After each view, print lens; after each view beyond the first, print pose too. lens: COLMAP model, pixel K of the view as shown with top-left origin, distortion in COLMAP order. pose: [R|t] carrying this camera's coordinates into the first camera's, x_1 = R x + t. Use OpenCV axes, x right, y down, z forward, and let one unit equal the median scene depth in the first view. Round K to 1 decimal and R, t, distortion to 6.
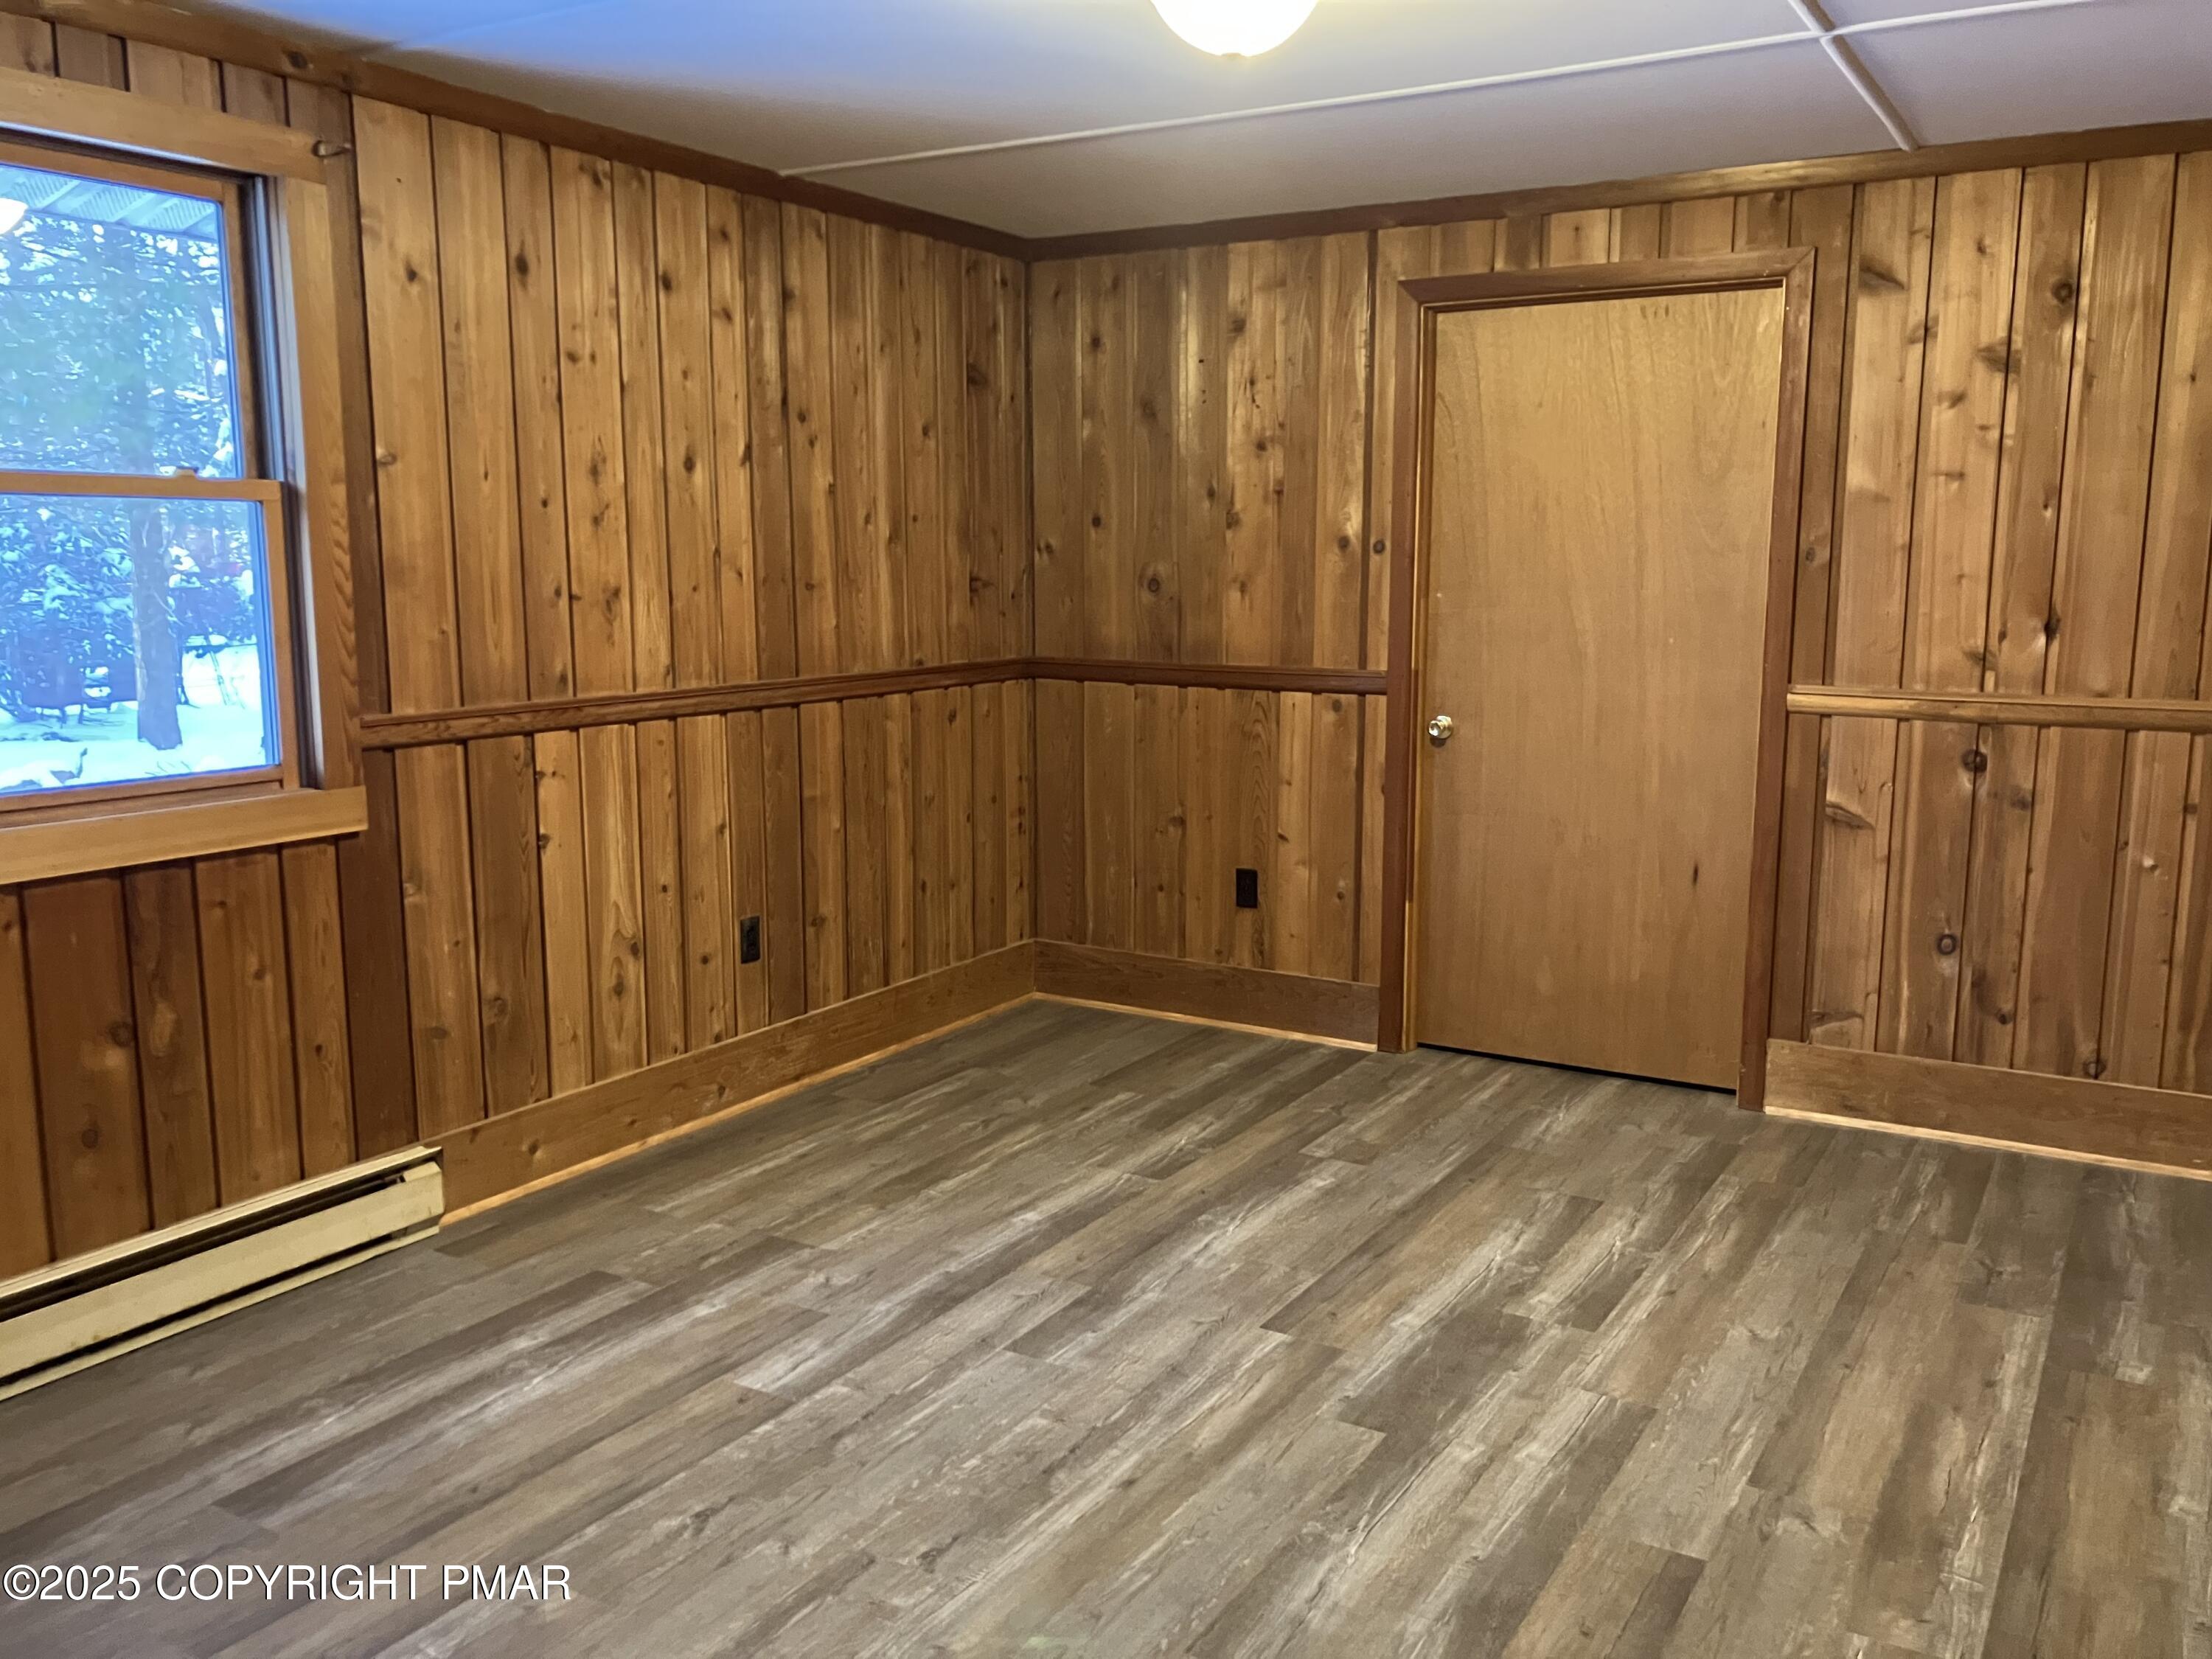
lens RADIAL K [[1812.8, 0, 1116.0], [0, 1812.8, 815.7], [0, 0, 1]] dist [0.021234, -0.002233]
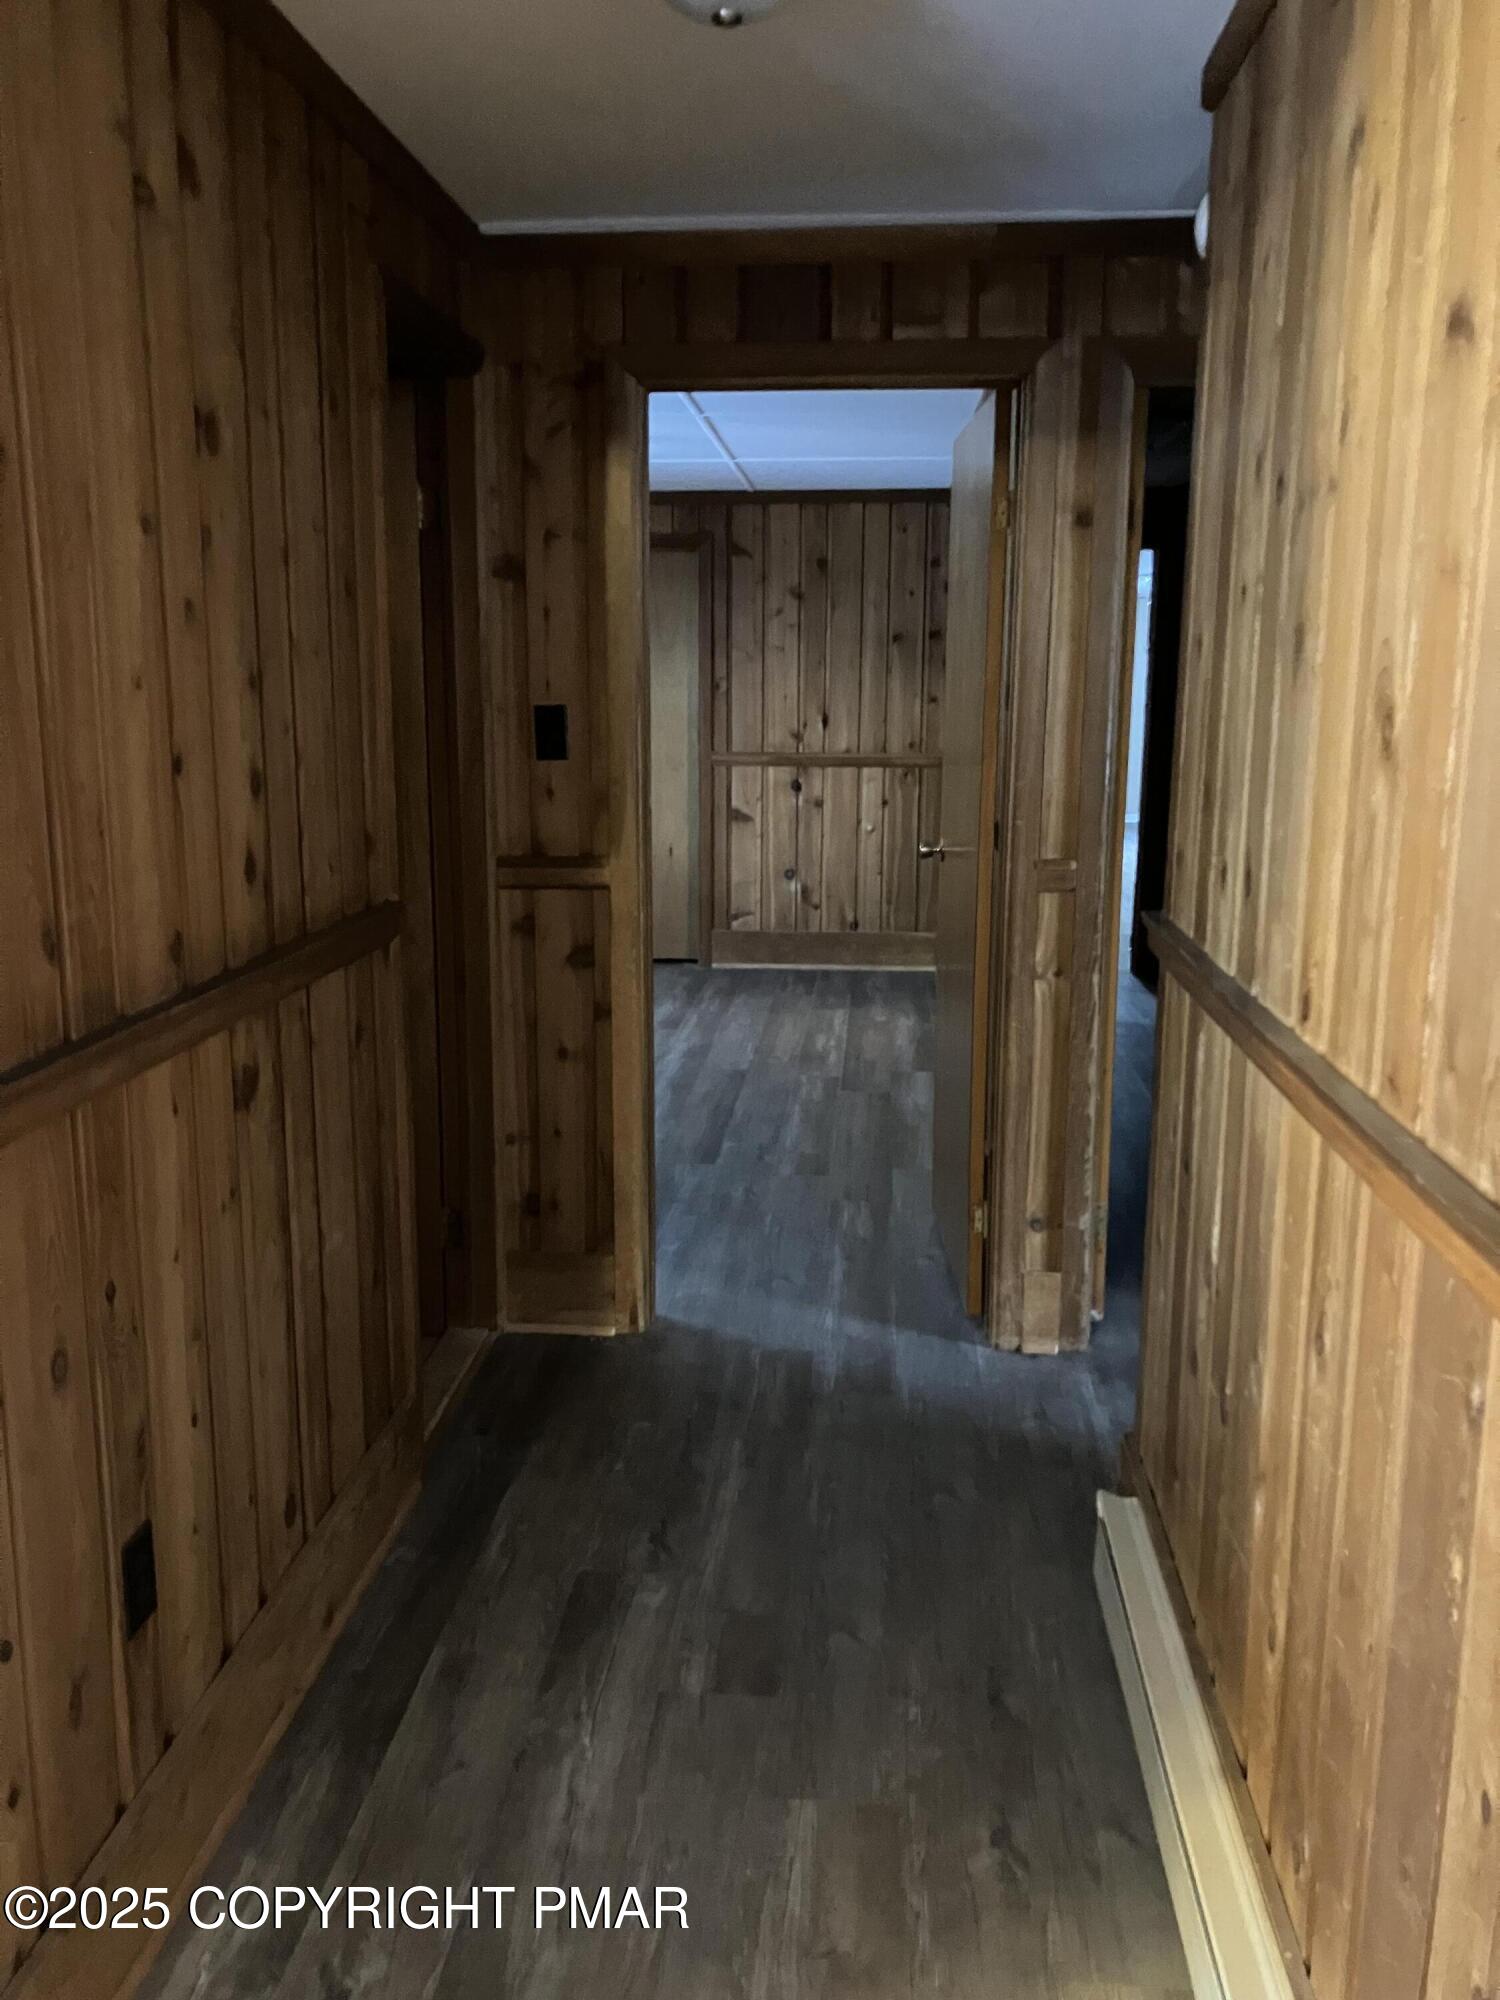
lens RADIAL K [[1639.1, 0, 739.5], [0, 1639.1, 997.1], [0, 0, 1]] dist [0.021234, -0.002233]
pose [[0.899286, -0.084852, 0.429051, -0.423836], [0.064154, 0.995981, 0.062505, 0.091347], [-0.432631, -0.028685, 0.901115, -0.689576]]
